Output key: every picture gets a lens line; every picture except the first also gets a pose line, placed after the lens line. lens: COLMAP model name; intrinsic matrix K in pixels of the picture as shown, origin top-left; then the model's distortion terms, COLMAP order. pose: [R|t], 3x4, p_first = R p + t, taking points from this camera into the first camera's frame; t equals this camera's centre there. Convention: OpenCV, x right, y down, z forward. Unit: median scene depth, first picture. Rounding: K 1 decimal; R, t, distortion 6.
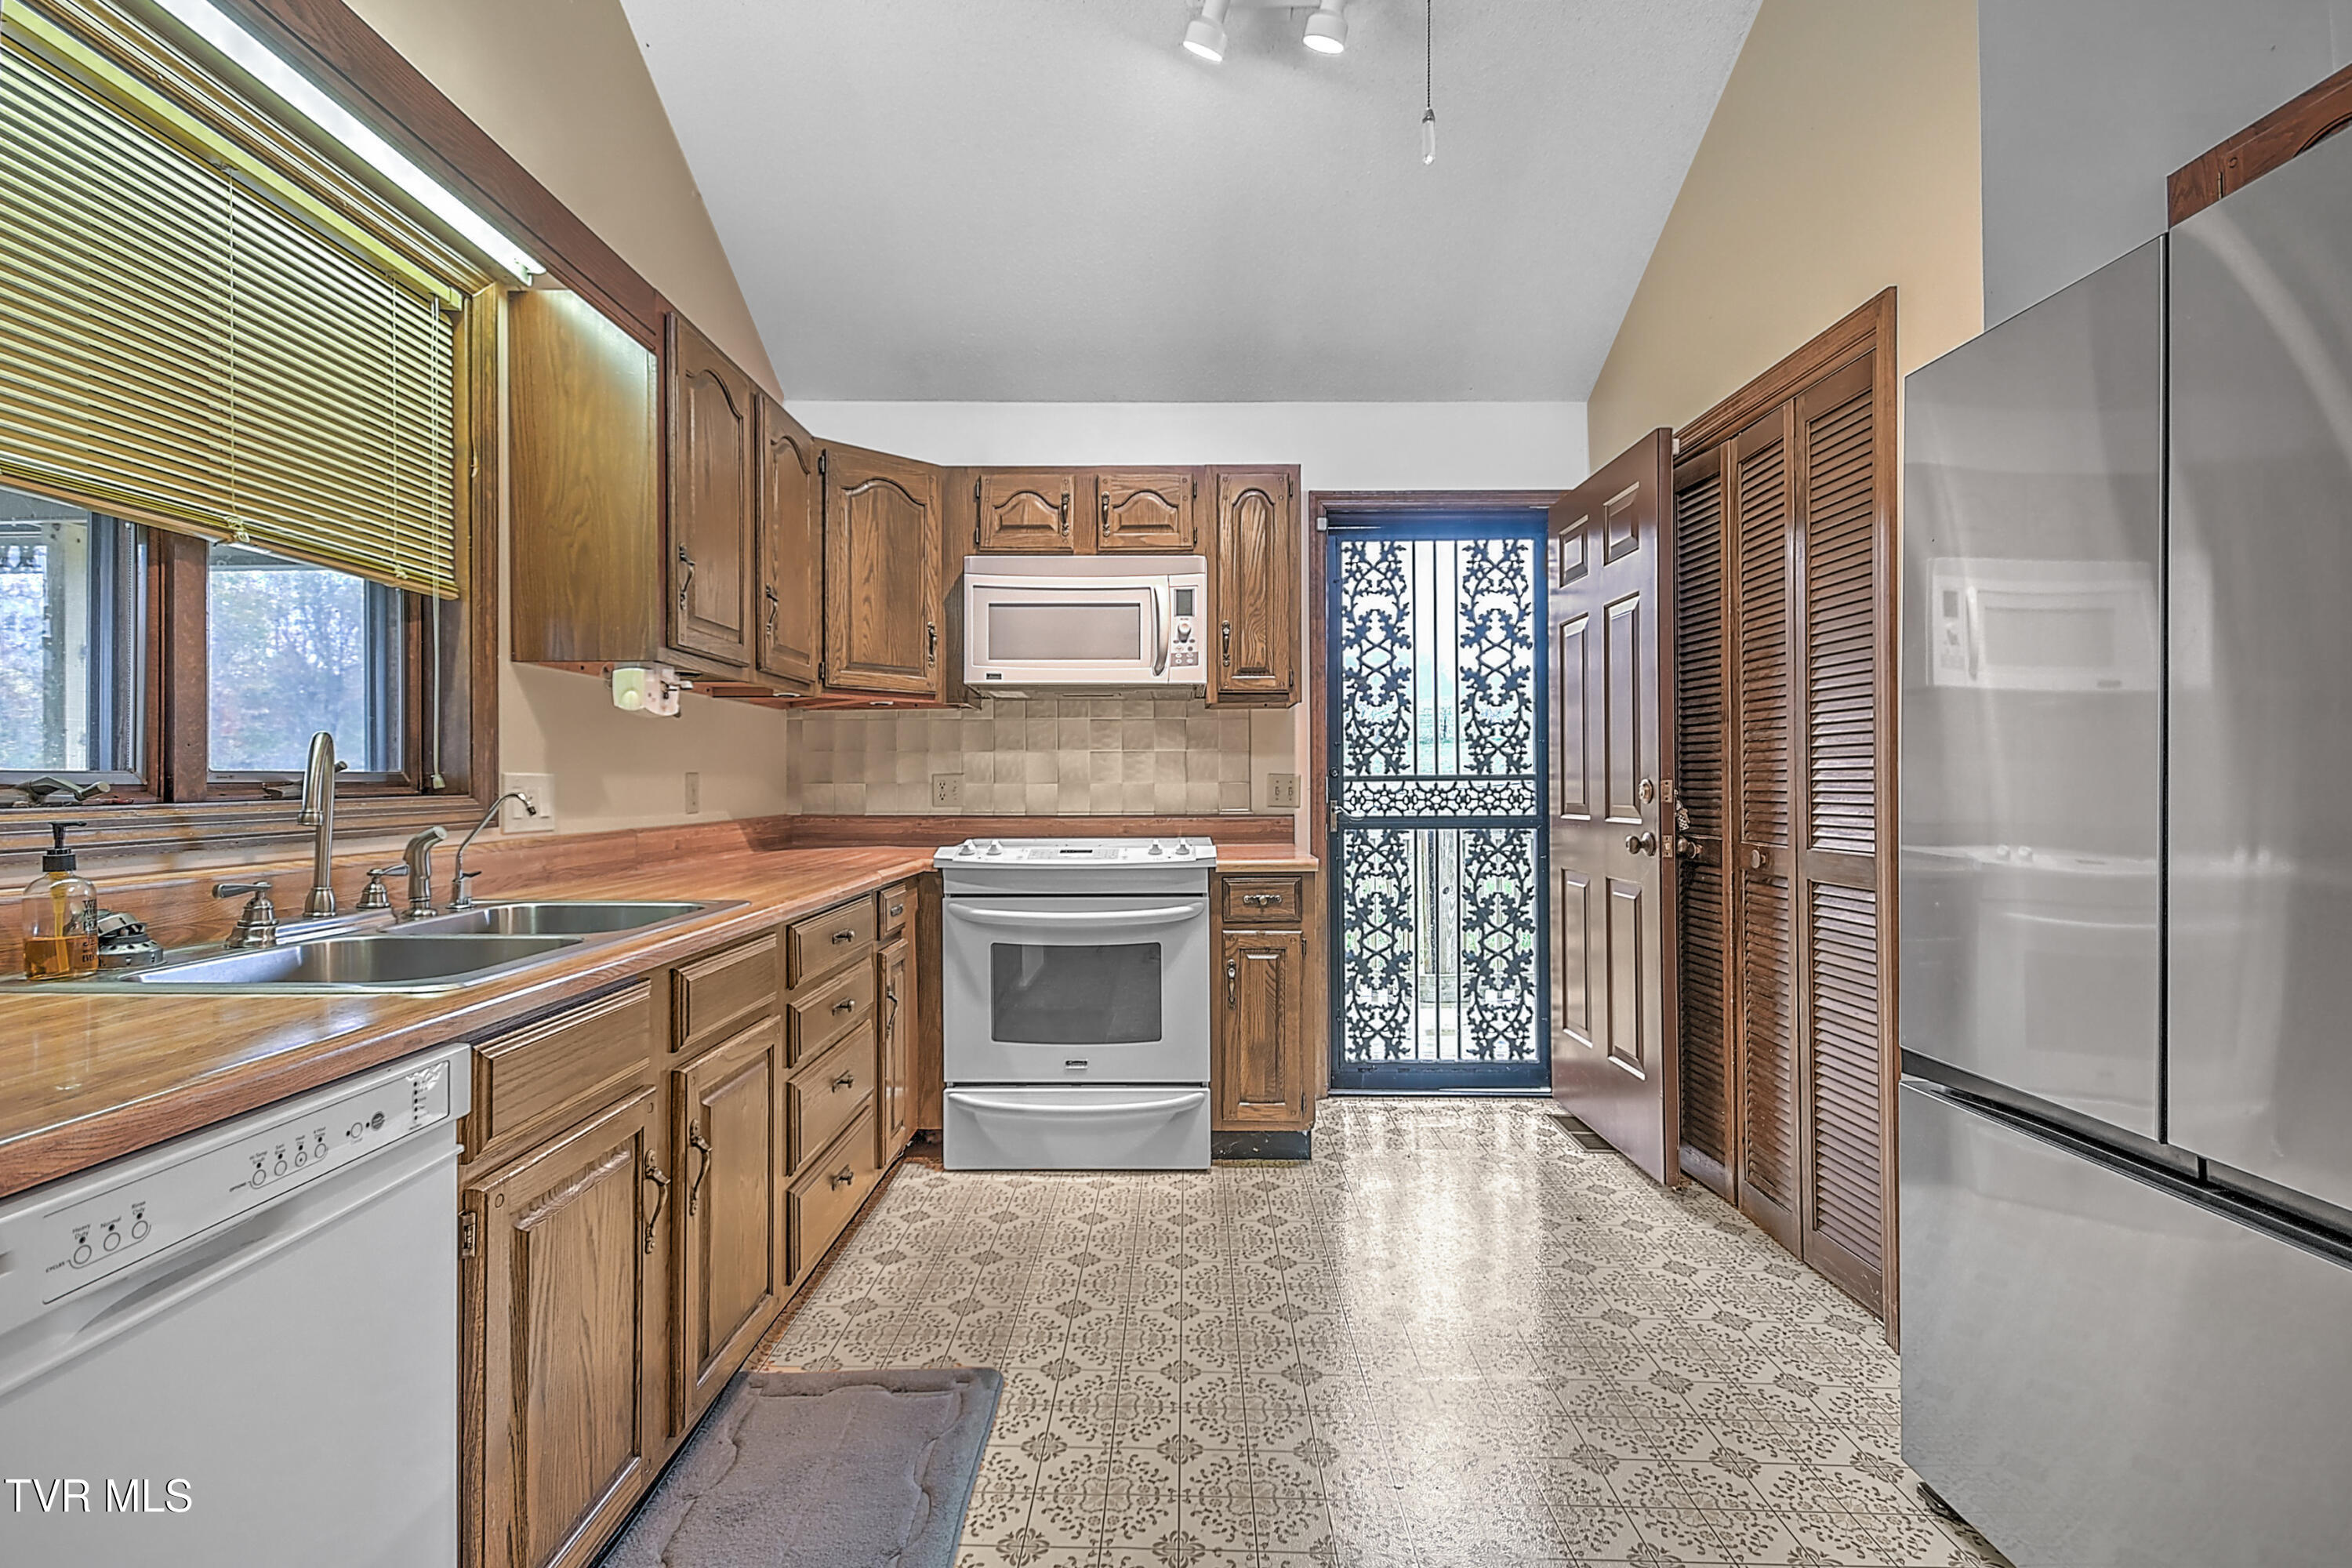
lens RADIAL K [[1052.6, 0, 1176.4], [0, 1052.6, 778.5], [0, 0, 1]] dist [0.013023, -0.004876]
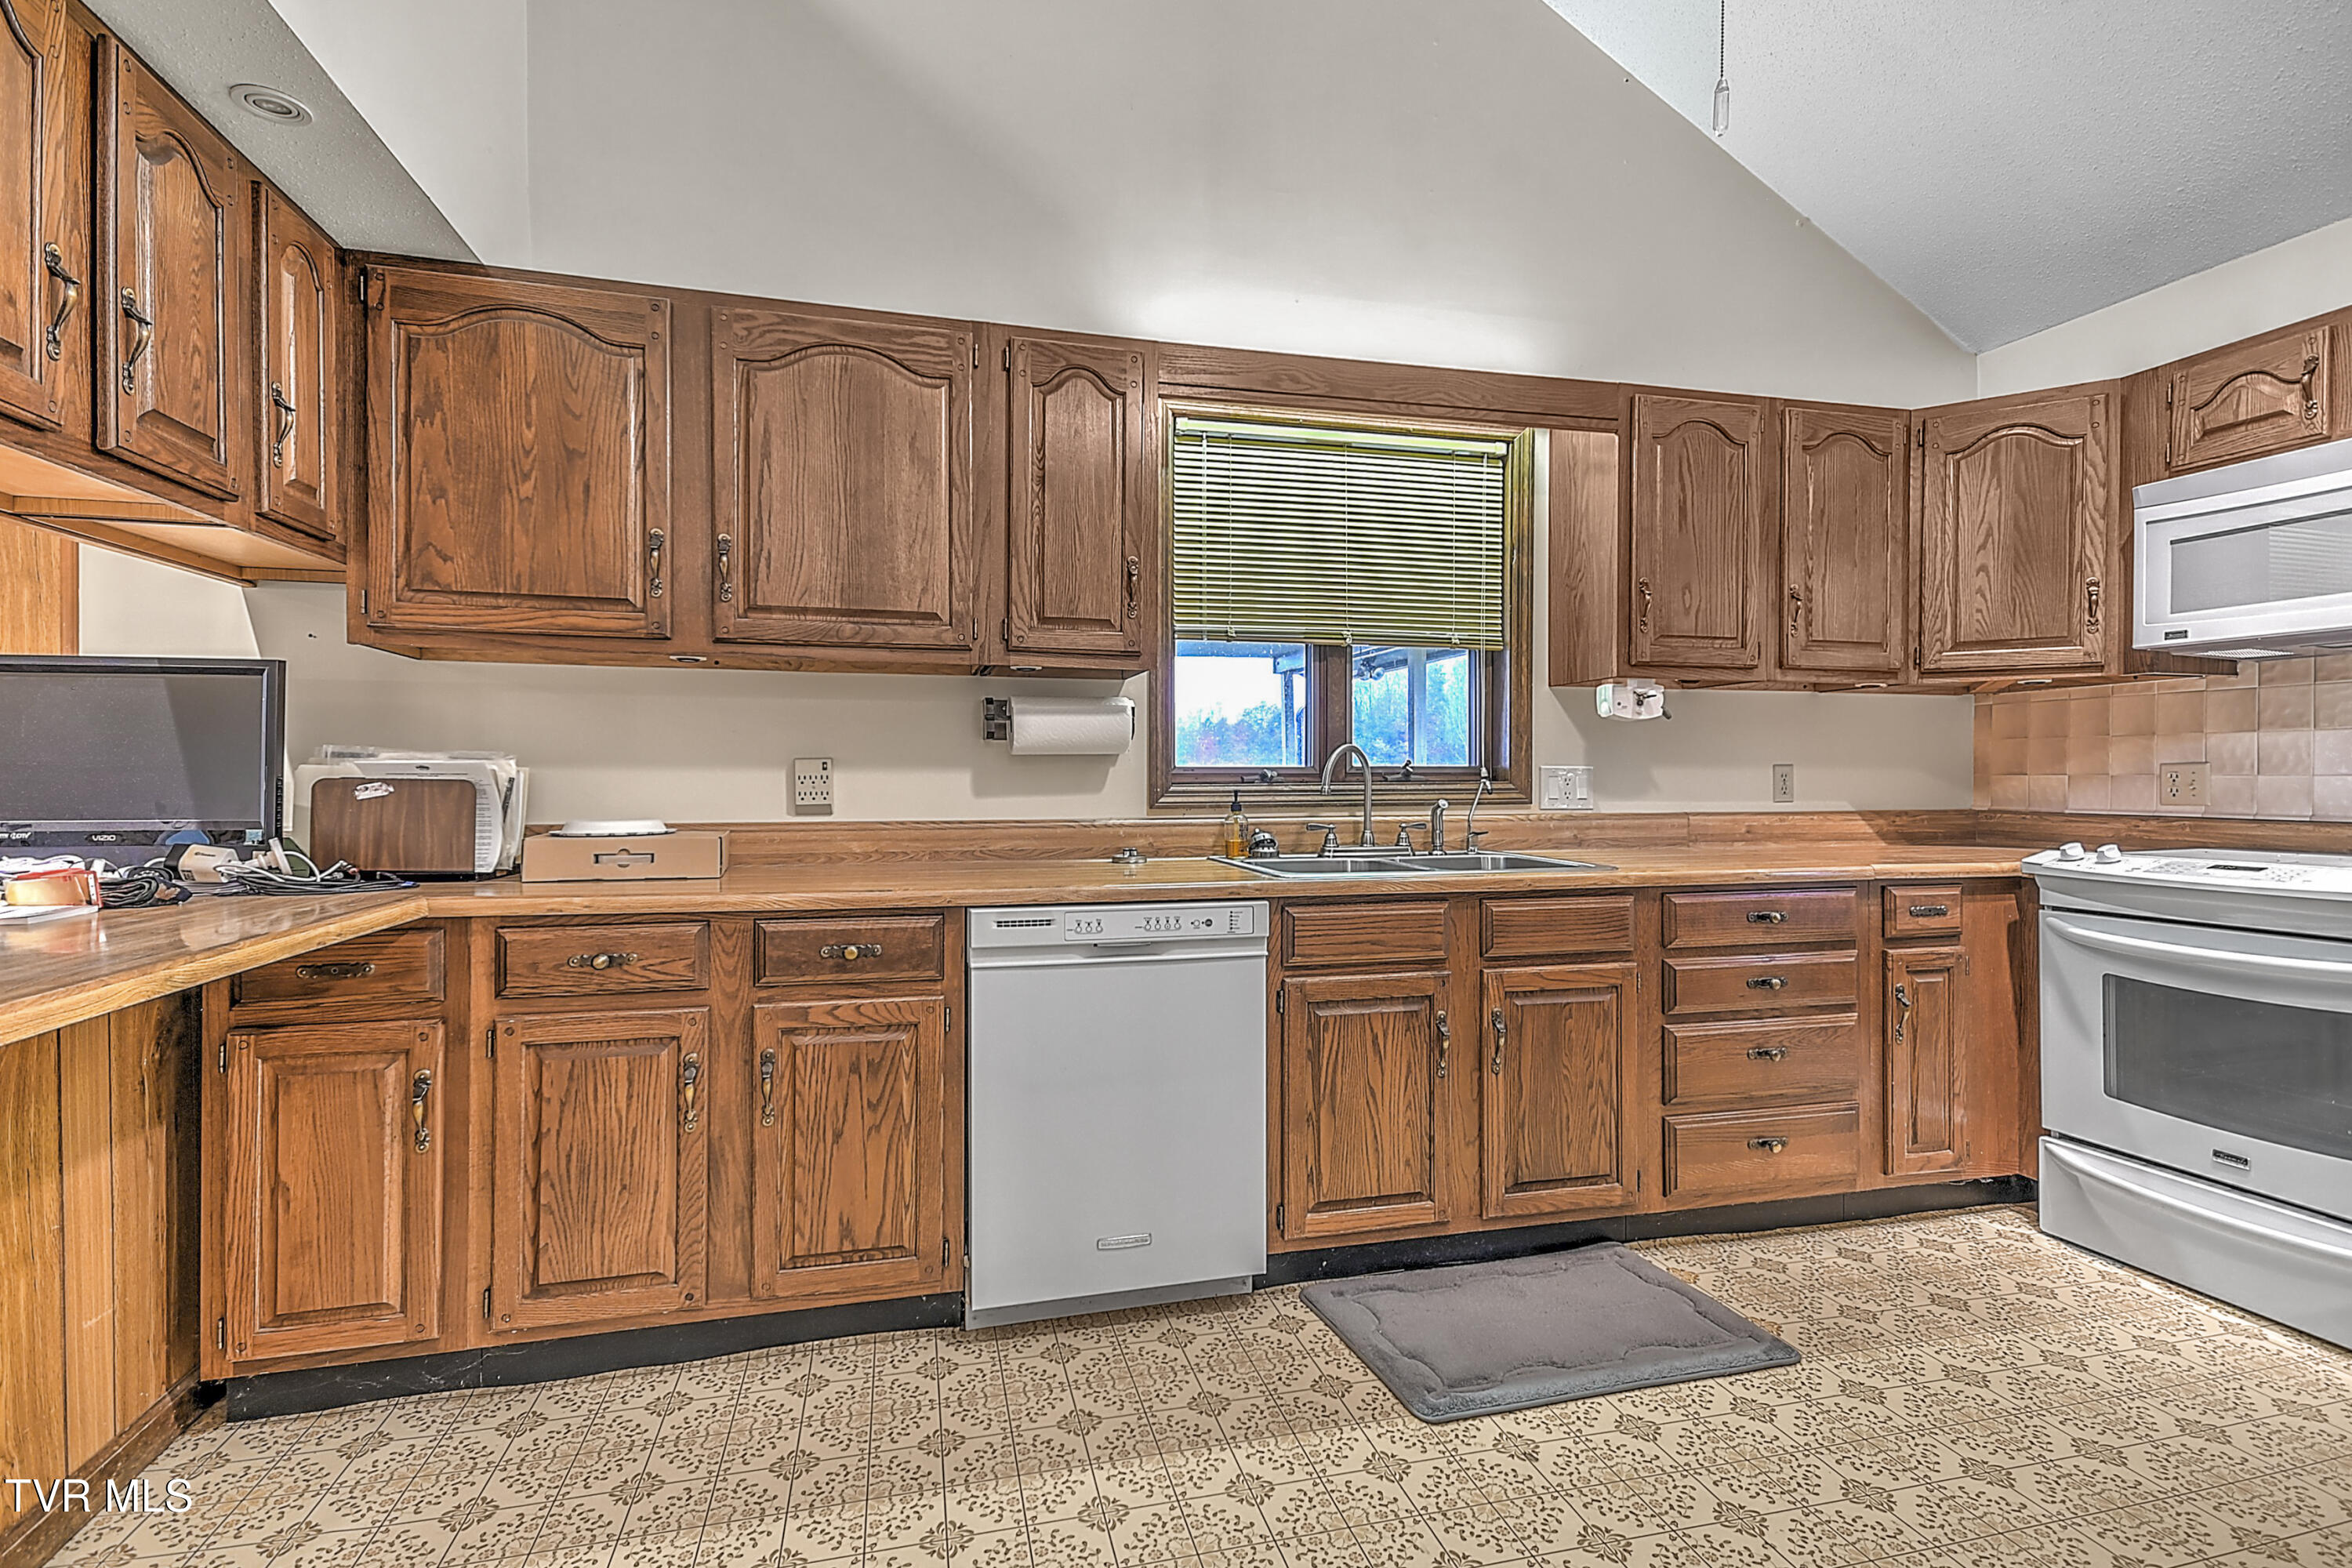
lens RADIAL K [[1107.1, 0, 1174.8], [0, 1107.1, 779.5], [0, 0, 1]] dist [-0.004733, -0.001034]
pose [[0.257470, 0.005227, -0.966272, 0.453609], [0.002358, 0.999979, 0.006038, 0.001371], [0.966284, -0.003833, 0.257452, 0.100101]]
